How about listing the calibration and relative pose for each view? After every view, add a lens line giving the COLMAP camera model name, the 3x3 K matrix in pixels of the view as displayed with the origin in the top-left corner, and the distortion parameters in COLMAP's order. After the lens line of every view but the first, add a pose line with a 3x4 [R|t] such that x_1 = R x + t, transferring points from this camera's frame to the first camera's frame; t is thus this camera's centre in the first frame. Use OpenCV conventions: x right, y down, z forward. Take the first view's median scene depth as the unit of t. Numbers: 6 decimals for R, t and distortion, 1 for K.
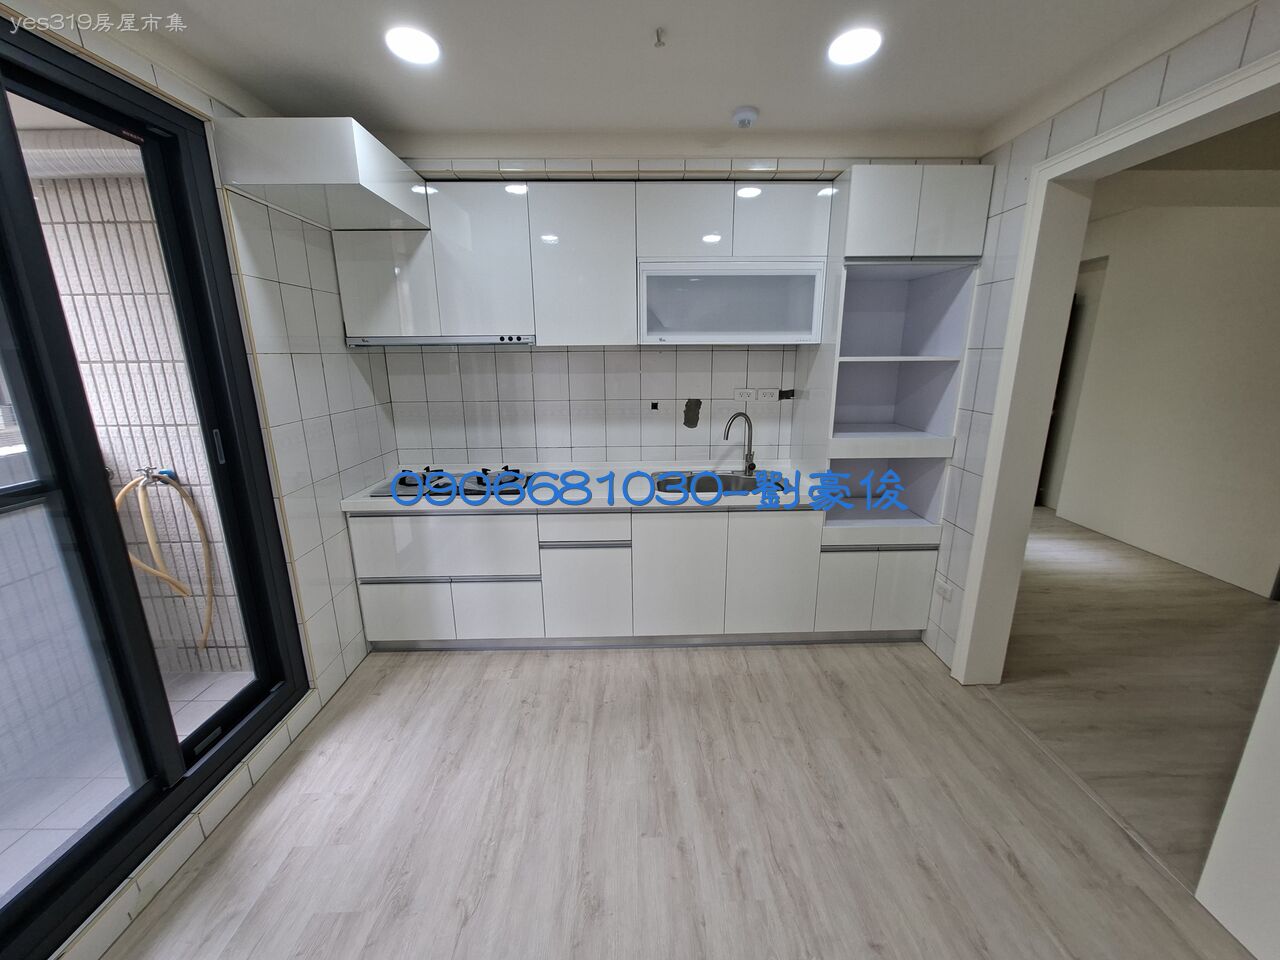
lens RADIAL K [[505.2, 0, 642.3], [0, 505.2, 480.0], [0, 0, 1]] dist [0.000145, 0.000824]
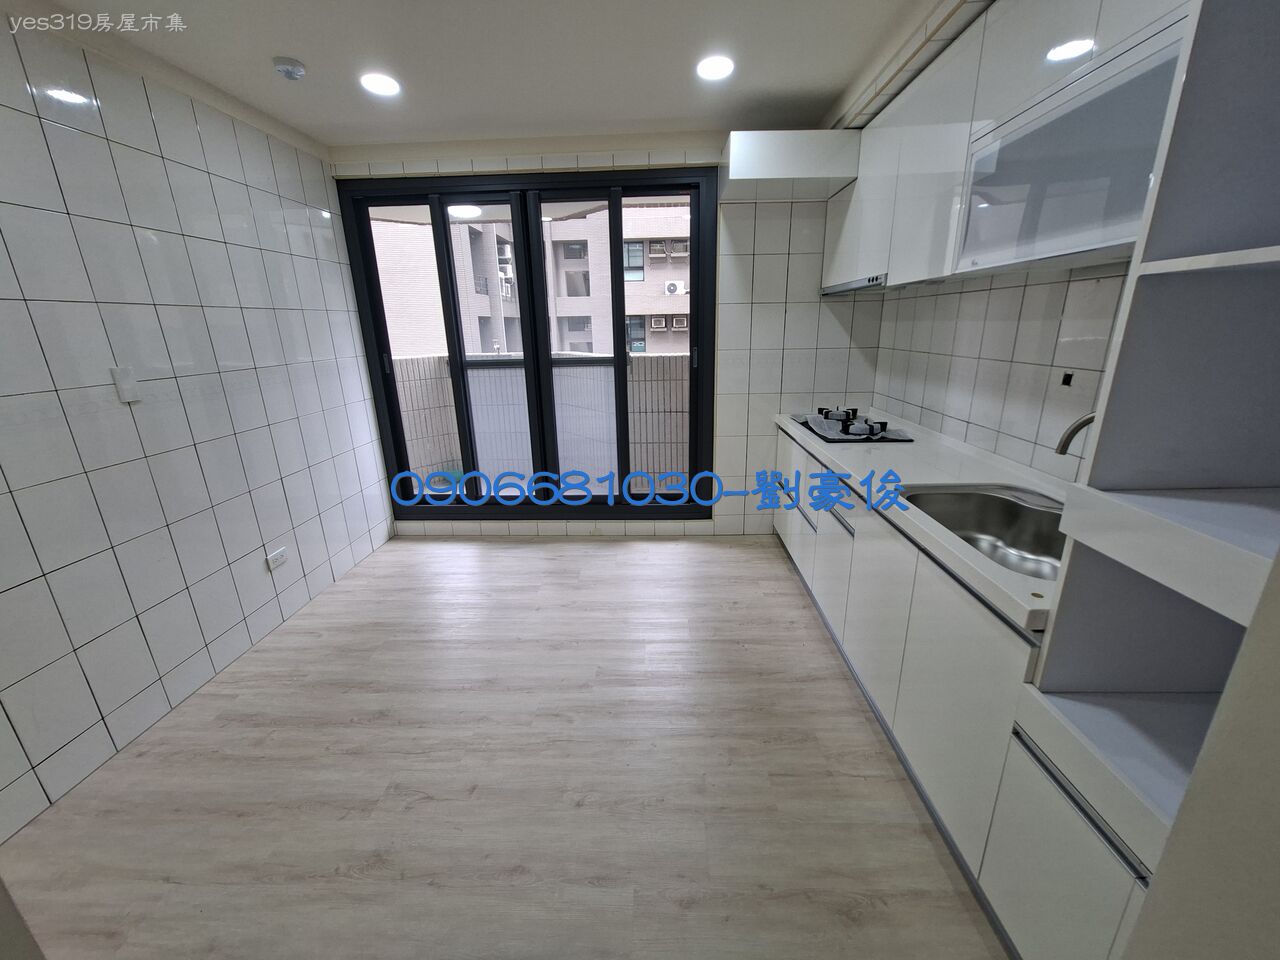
lens RADIAL K [[505.2, 0, 652.1], [0, 505.2, 478.4], [0, 0, 1]] dist [0.000145, 0.000824]
pose [[-0.043576, 0.298276, -0.953484, 0.885414], [-0.227029, 0.926466, 0.300199, -0.151430], [0.972913, 0.229550, 0.027346, 0.779720]]
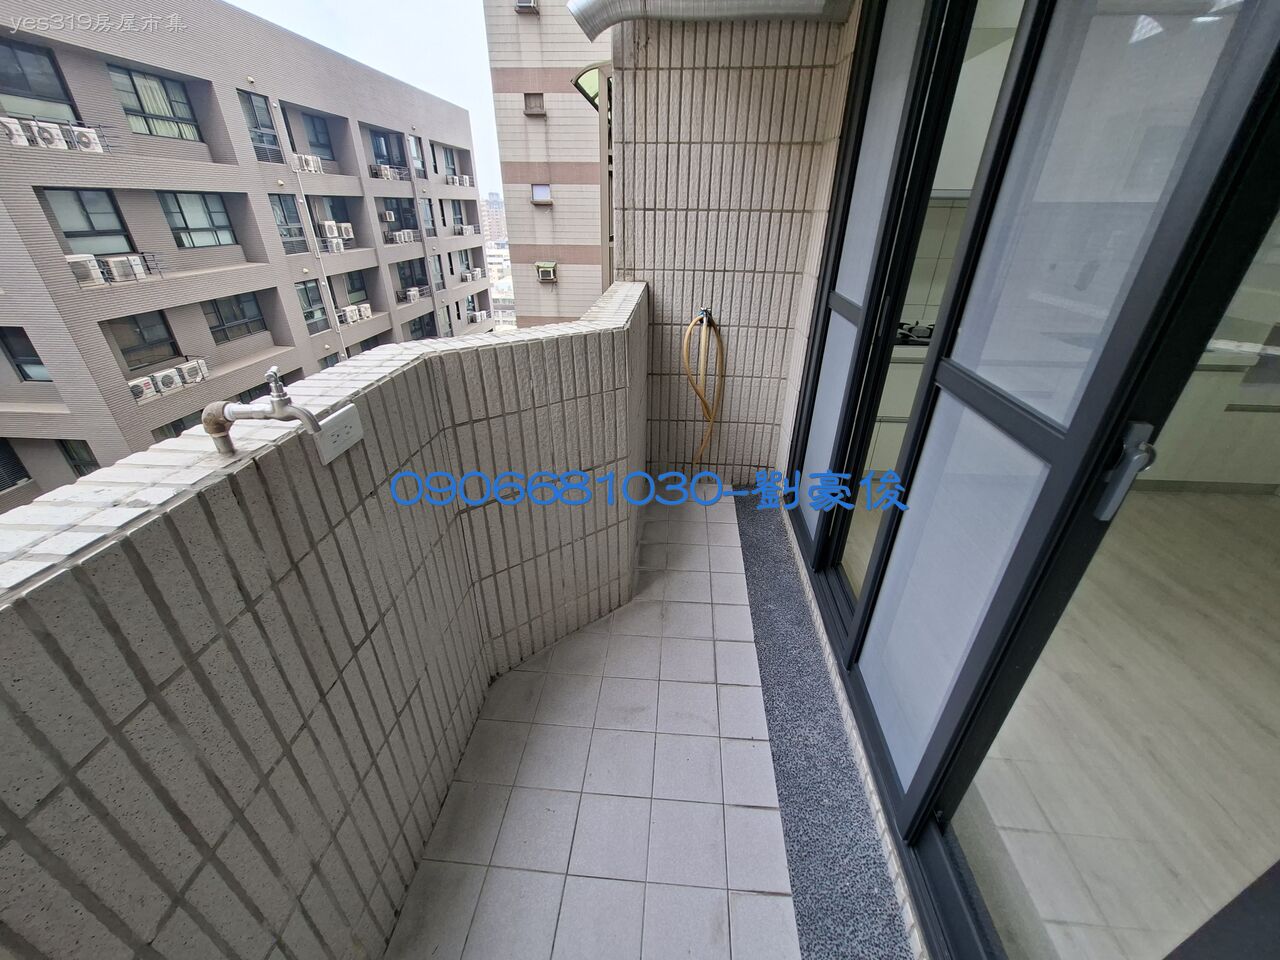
lens RADIAL K [[505.2, 0, 644.4], [0, 505.2, 482.2], [0, 0, 1]] dist [0.000145, 0.000824]
pose [[0.996559, 0.056059, -0.061052, -1.033936], [-0.039076, 0.967353, 0.250400, 0.079609], [0.073096, -0.247153, 0.966215, -0.261500]]
